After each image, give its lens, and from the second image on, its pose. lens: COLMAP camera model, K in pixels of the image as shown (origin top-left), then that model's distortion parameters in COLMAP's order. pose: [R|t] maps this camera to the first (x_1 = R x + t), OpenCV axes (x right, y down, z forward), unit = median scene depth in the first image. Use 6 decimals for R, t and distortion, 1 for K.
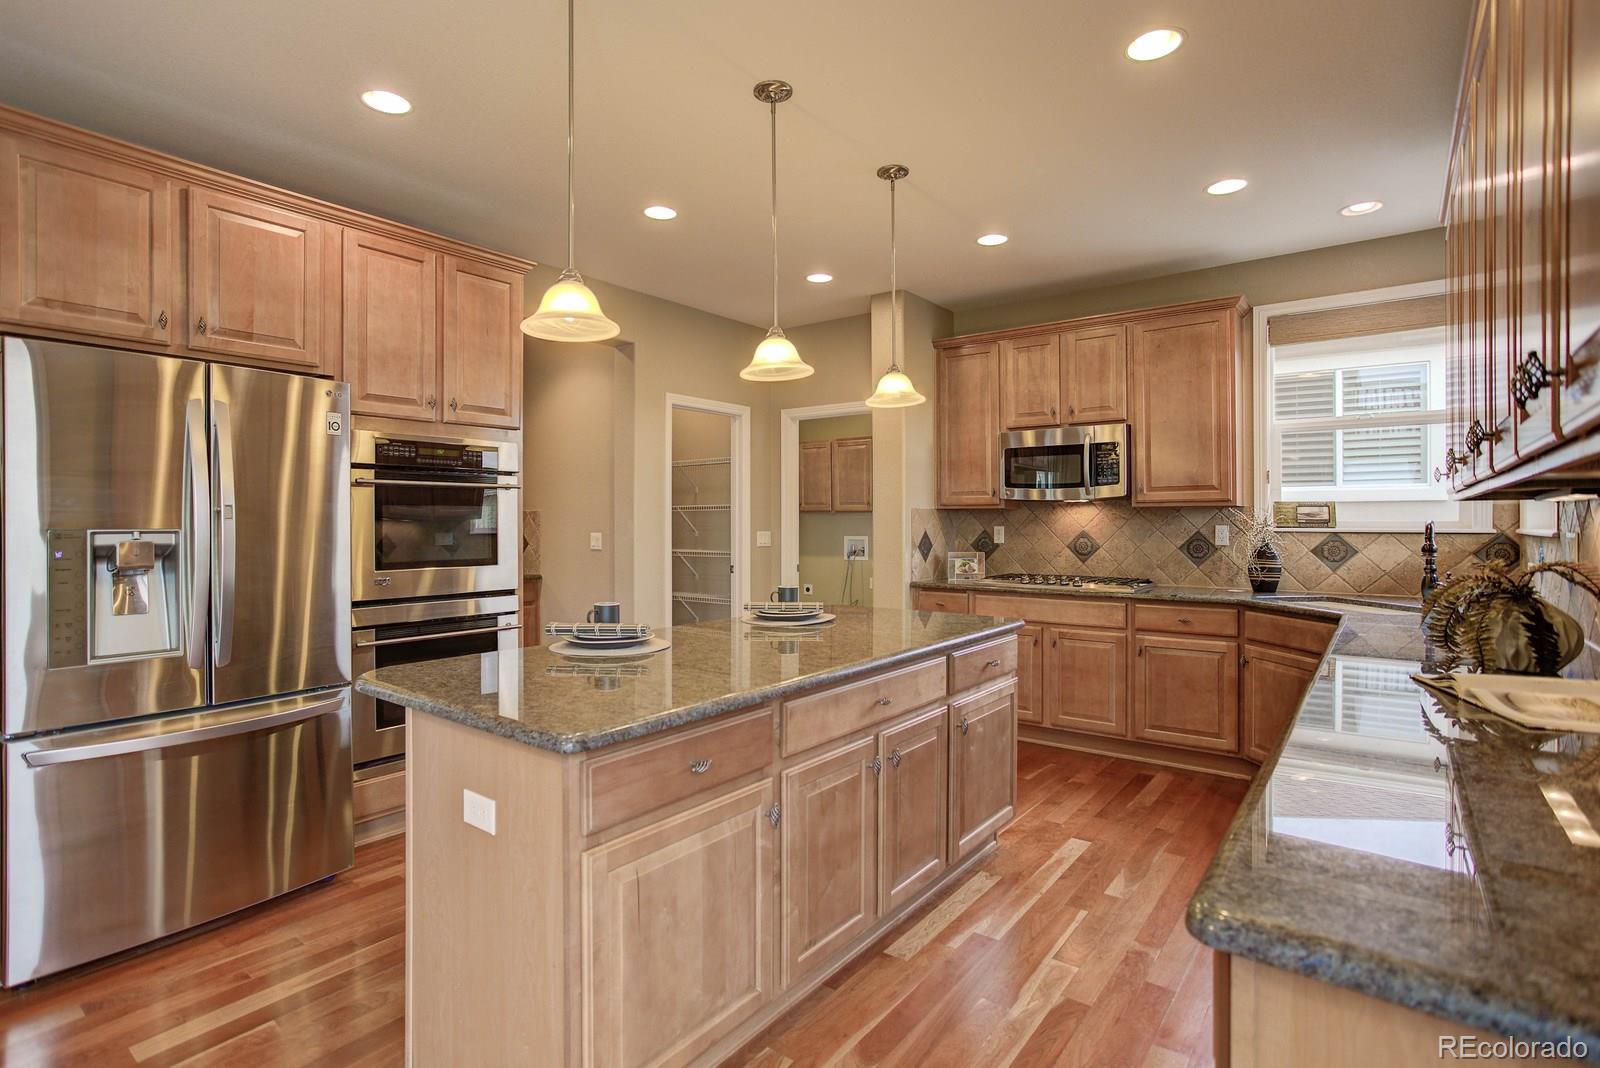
lens RADIAL K [[784.9, 0, 797.4], [0, 784.9, 526.1], [0, 0, 1]] dist [-0.028300, 0.012635]
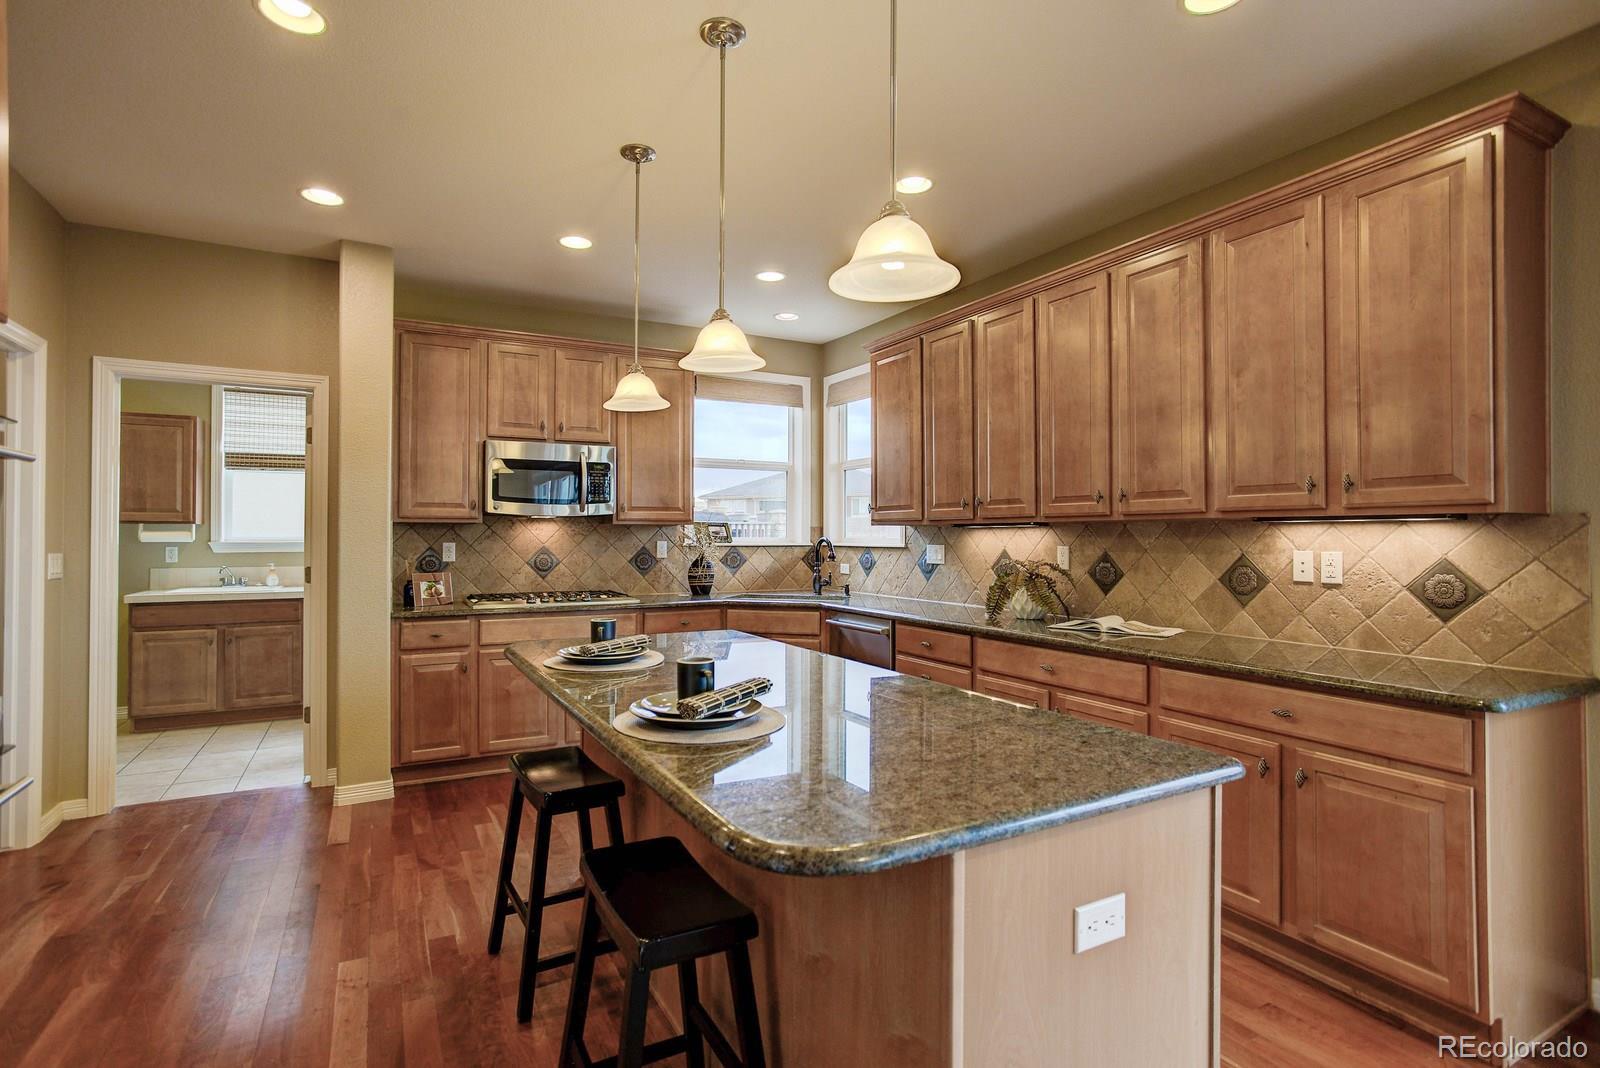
lens RADIAL K [[784.9, 0, 763.0], [0, 784.9, 529.6], [0, 0, 1]] dist [-0.028300, 0.012635]
pose [[0.414876, 0.010828, 0.909813, -0.477181], [0.004356, 0.999894, -0.013886, -0.001141], [-0.909867, 0.009724, 0.414785, 0.364915]]
